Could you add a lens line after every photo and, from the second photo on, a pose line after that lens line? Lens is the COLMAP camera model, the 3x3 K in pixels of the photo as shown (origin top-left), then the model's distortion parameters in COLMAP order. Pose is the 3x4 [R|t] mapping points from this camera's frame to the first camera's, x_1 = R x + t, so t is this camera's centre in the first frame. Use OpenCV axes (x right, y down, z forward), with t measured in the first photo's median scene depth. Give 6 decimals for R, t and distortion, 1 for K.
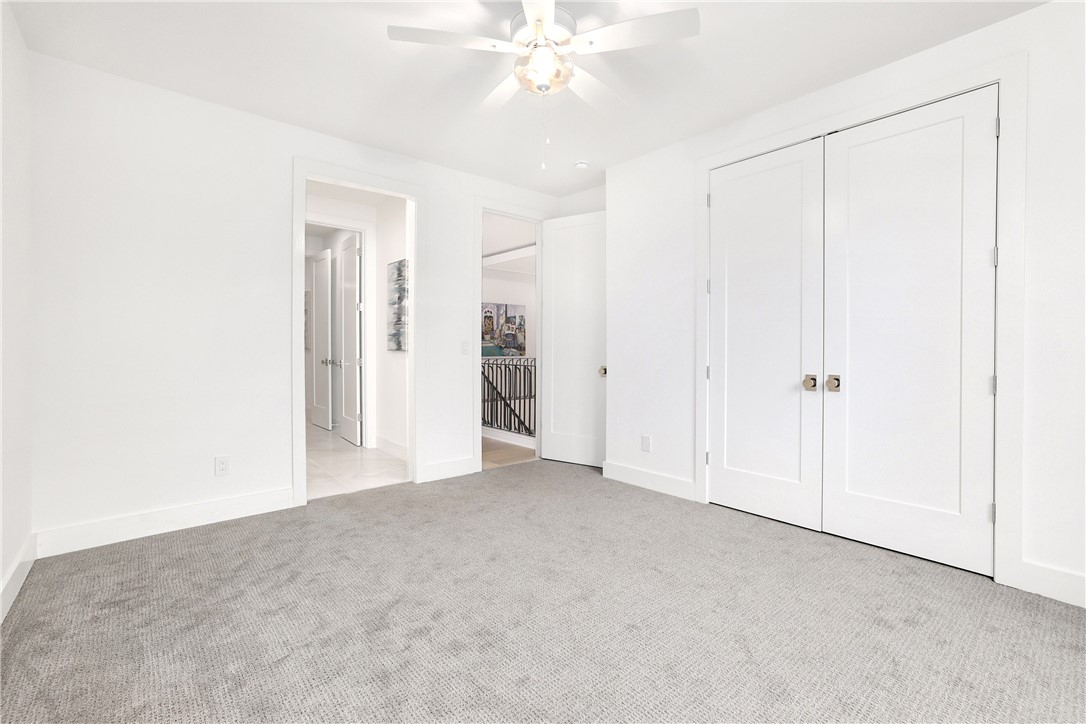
lens RADIAL K [[486.0, 0, 542.7], [0, 486.0, 359.0], [0, 0, 1]] dist [-0.016257, 0.001133]
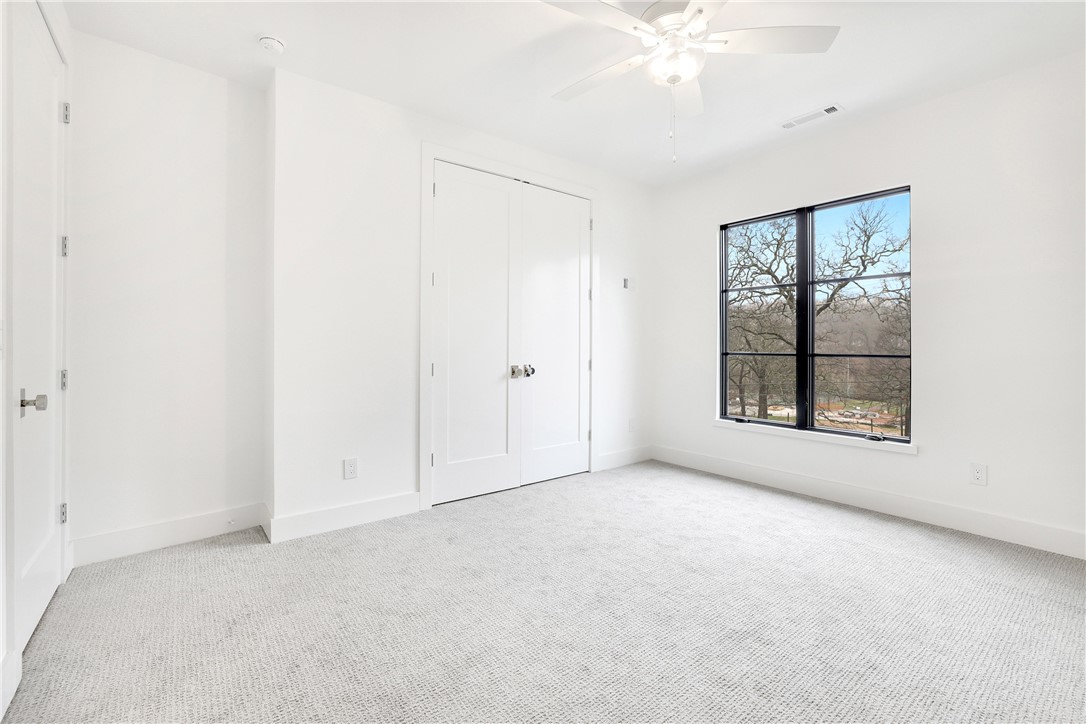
lens RADIAL K [[486.0, 0, 542.0], [0, 486.0, 351.6], [0, 0, 1]] dist [-0.016257, 0.001133]
pose [[0.026792, -0.020616, 0.999428, -0.708507], [0.016989, 0.999652, 0.020165, -0.028452], [-0.999497, 0.016439, 0.027133, 0.885172]]
